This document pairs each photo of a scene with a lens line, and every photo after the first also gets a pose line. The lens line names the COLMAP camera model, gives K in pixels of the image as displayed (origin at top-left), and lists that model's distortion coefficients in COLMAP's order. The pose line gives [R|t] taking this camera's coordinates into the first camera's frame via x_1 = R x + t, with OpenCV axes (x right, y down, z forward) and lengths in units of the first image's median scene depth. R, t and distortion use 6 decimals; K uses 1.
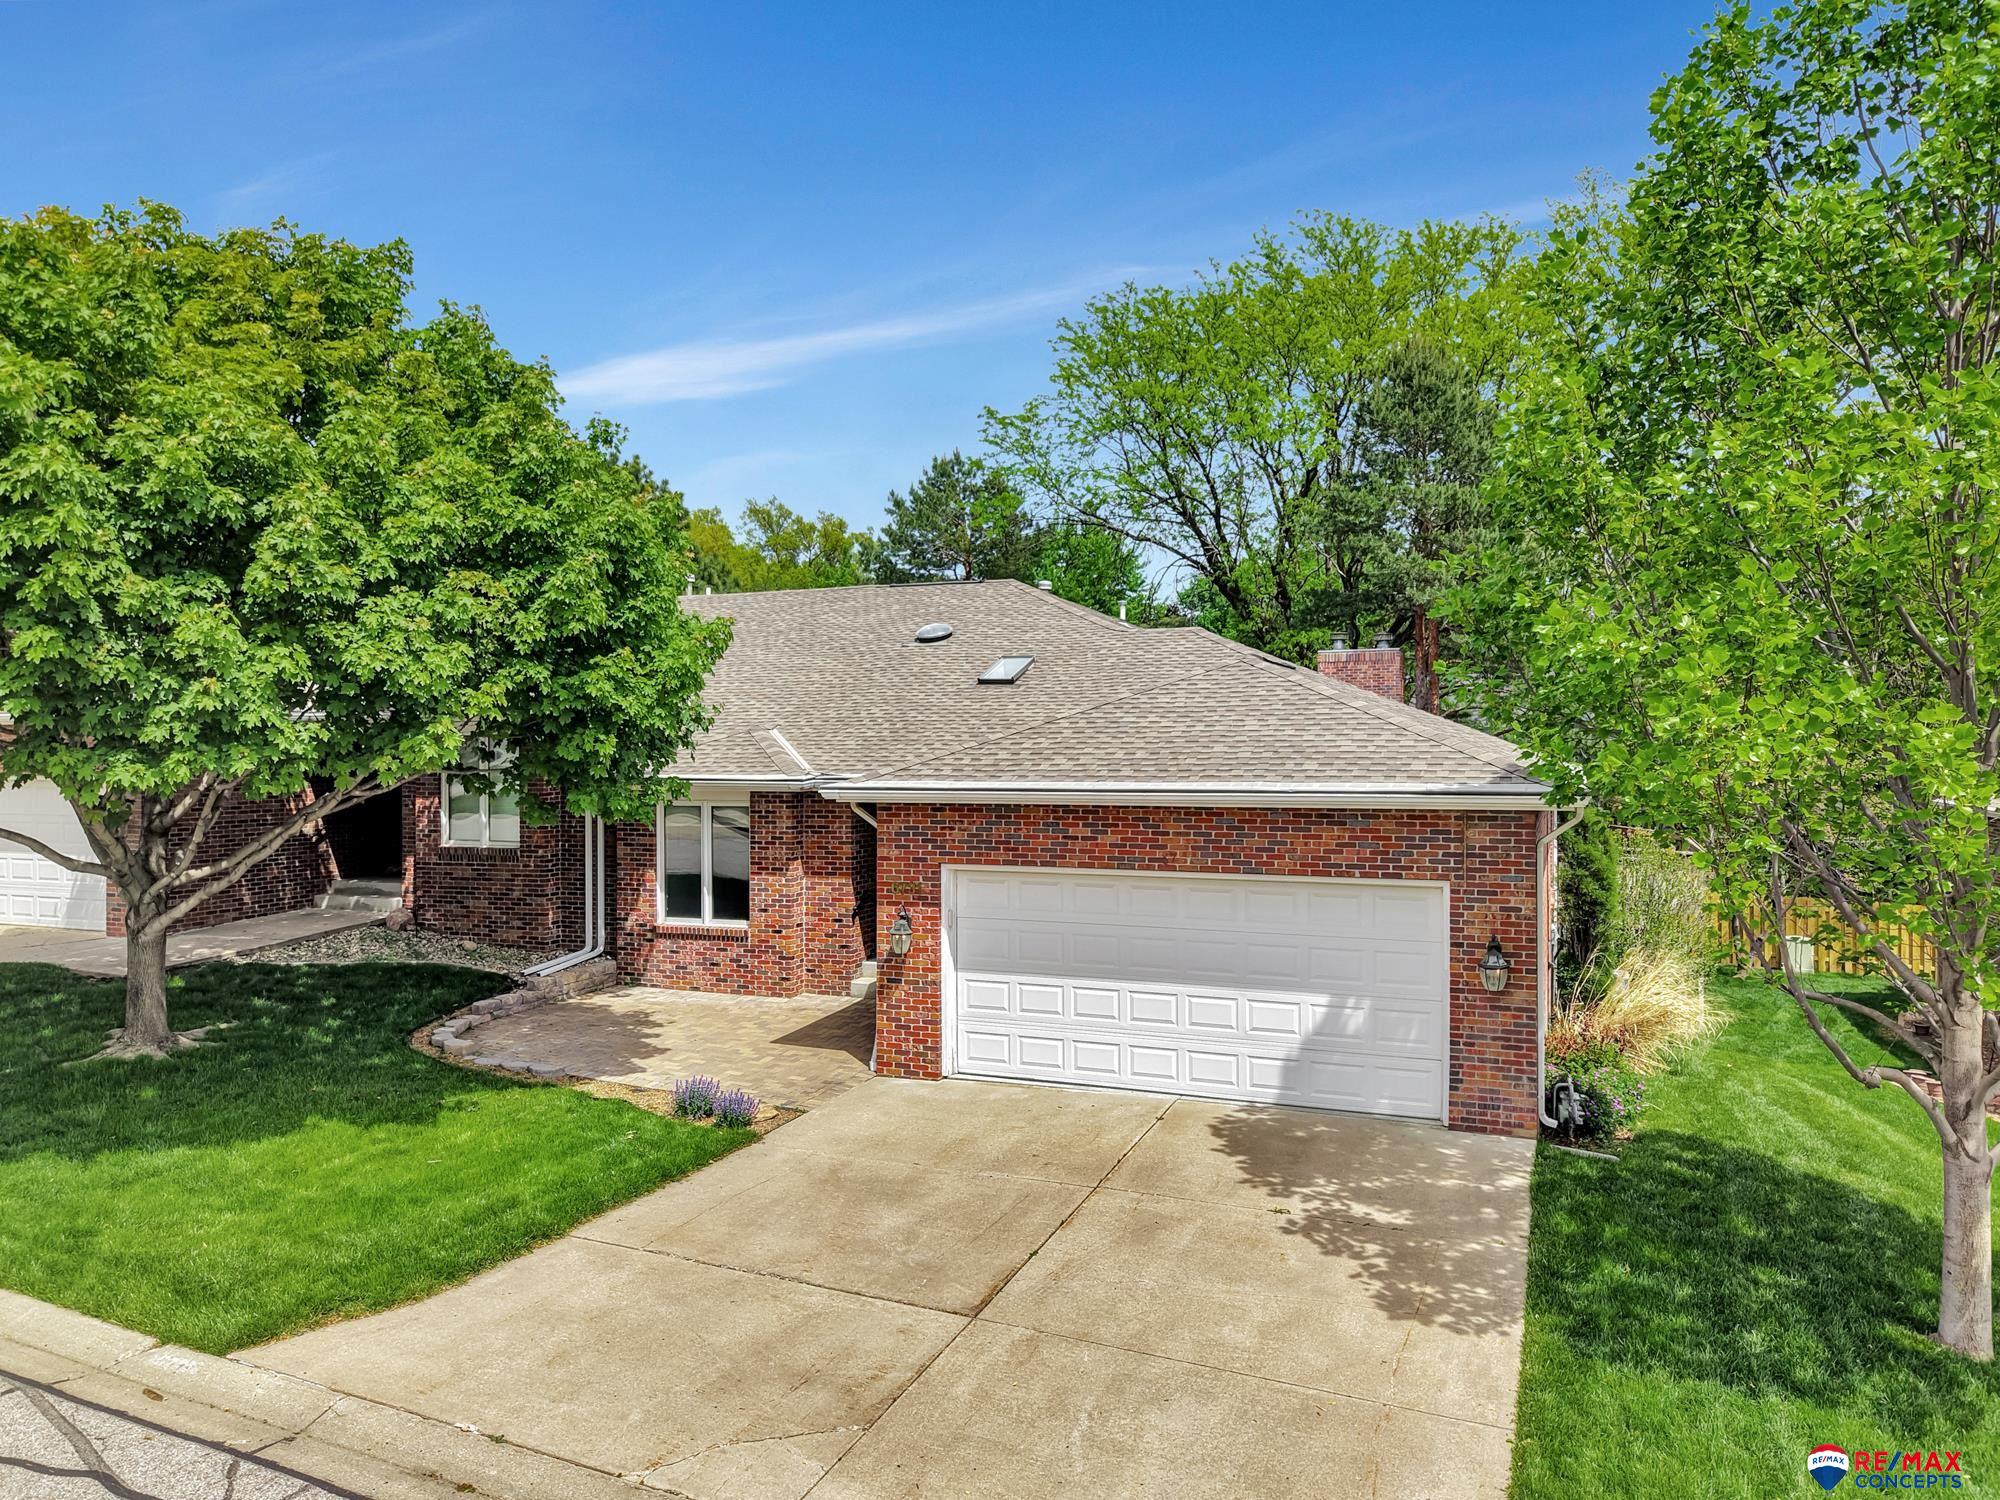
lens RADIAL K [[1368.3, 0, 1001.3], [0, 1368.3, 773.5], [0, 0, 1]] dist [0.040216, -0.036069]
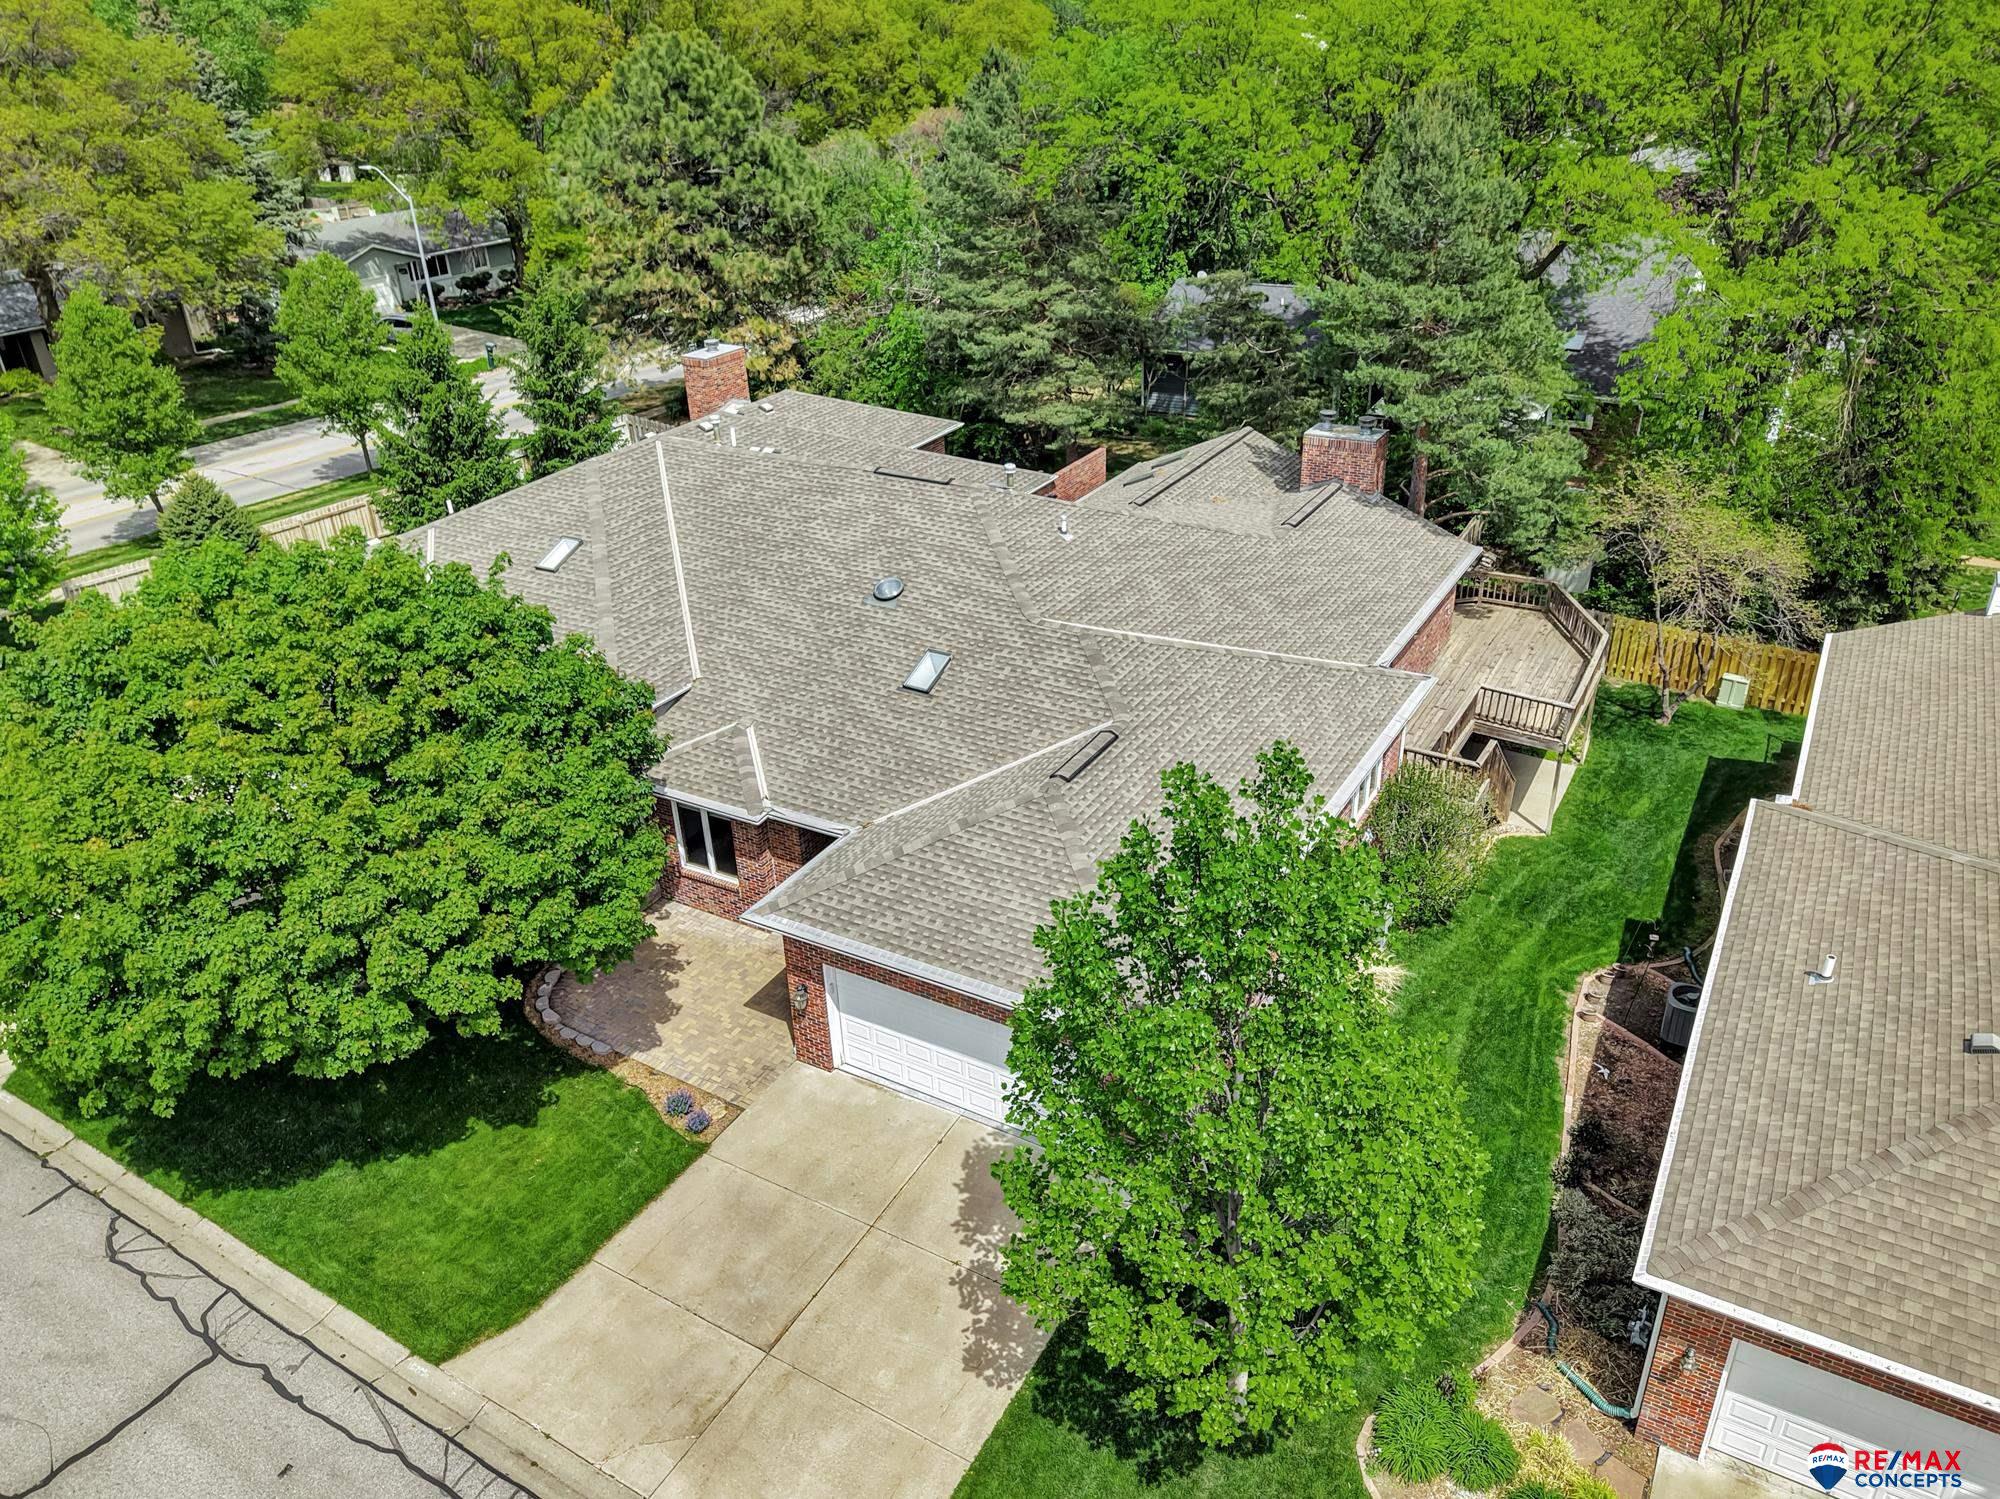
lens RADIAL K [[1454.3, 0, 1000.0], [0, 1454.3, 749.5], [0, 0, 1]] dist [0.029964, -0.004393]
pose [[0.988845, 0.036040, -0.144521, 0.499212], [0.034208, 0.889398, 0.455852, -1.154355], [0.144966, -0.455711, 0.878244, -0.401035]]
